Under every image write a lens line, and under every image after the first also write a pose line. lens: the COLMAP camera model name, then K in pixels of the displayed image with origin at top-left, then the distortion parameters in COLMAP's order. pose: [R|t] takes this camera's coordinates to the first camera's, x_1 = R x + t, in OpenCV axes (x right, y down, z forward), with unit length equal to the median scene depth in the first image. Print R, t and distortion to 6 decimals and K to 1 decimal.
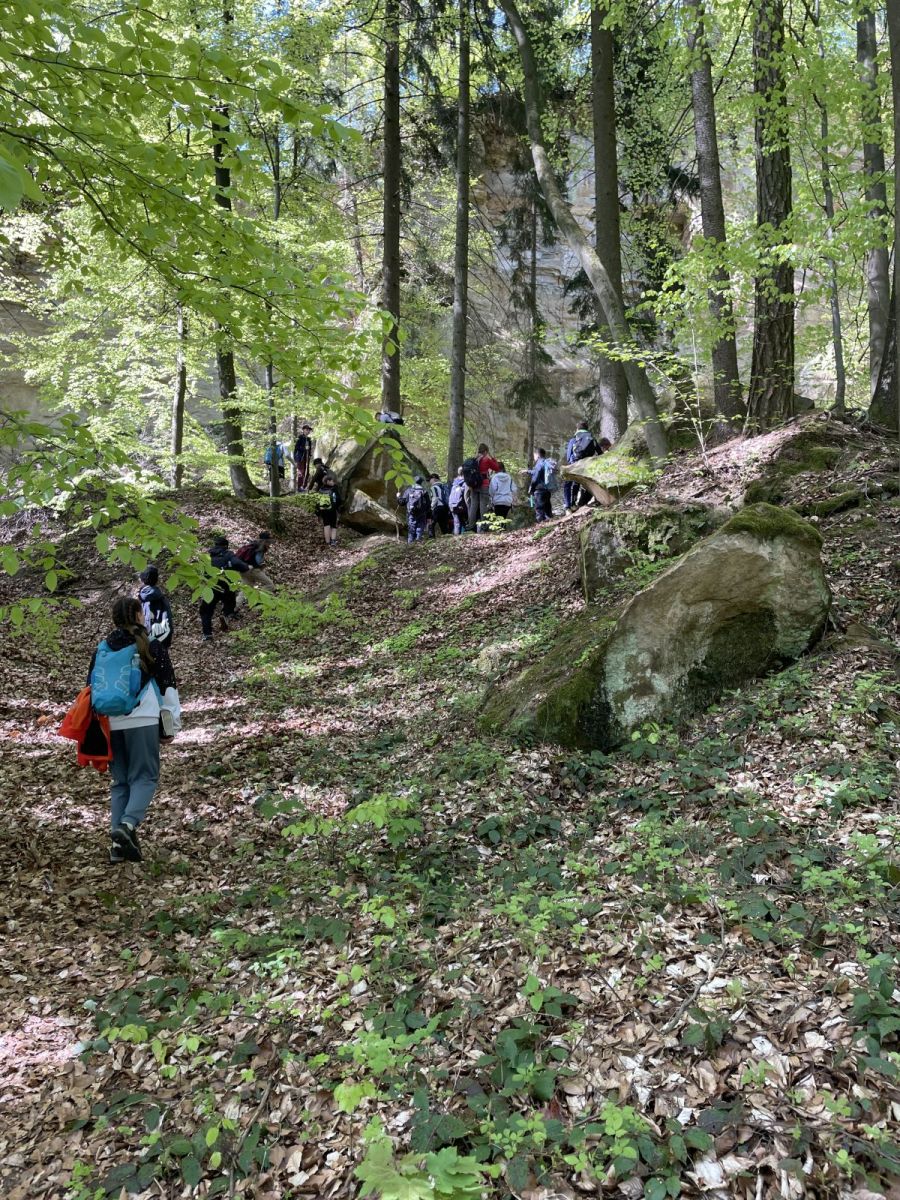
lens RADIAL K [[898.9, 0, 450.0], [0, 898.9, 600.0], [0, 0, 1]] dist [0.087027, -0.122502]
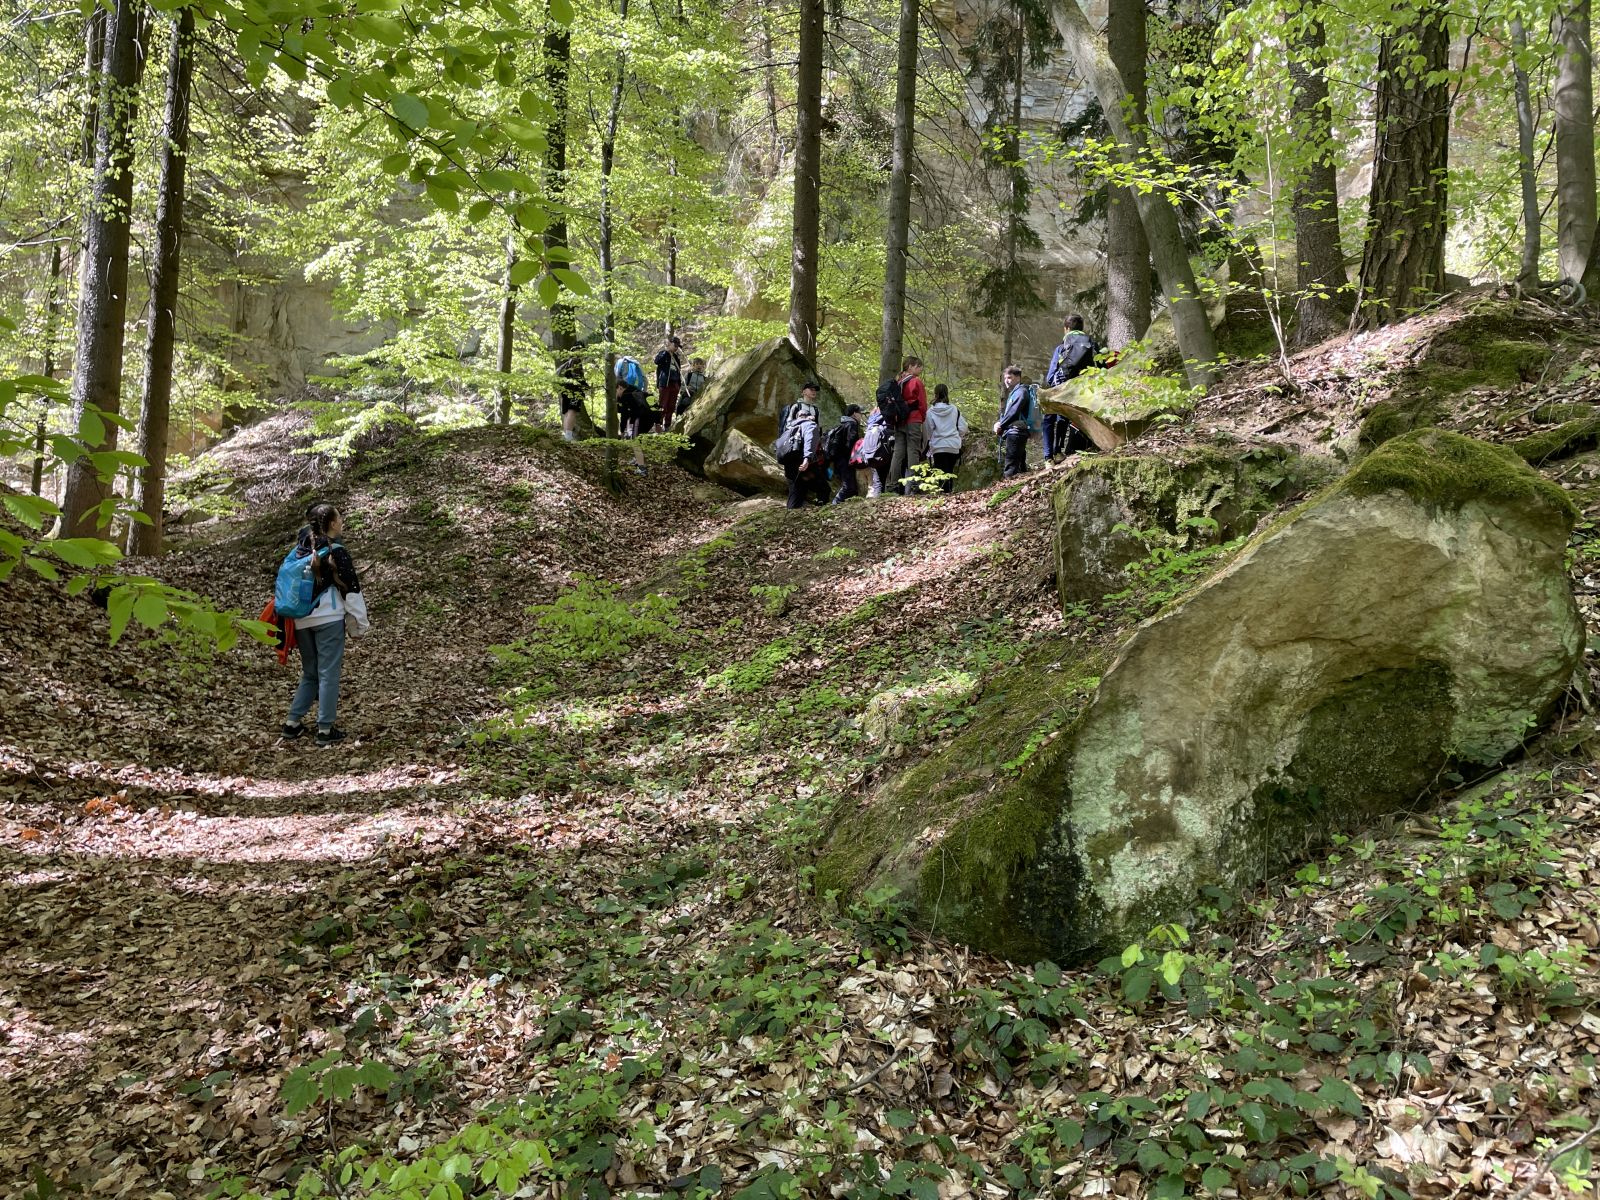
lens RADIAL K [[1198.5, 0, 809.3], [0, 1198.5, 598.3], [0, 0, 1]] dist [0.087027, -0.122502]
pose [[0.996515, 0.021547, -0.080579, 0.051597], [-0.020824, 0.999735, 0.009804, -0.013118], [0.080769, -0.008092, 0.996700, 0.223673]]
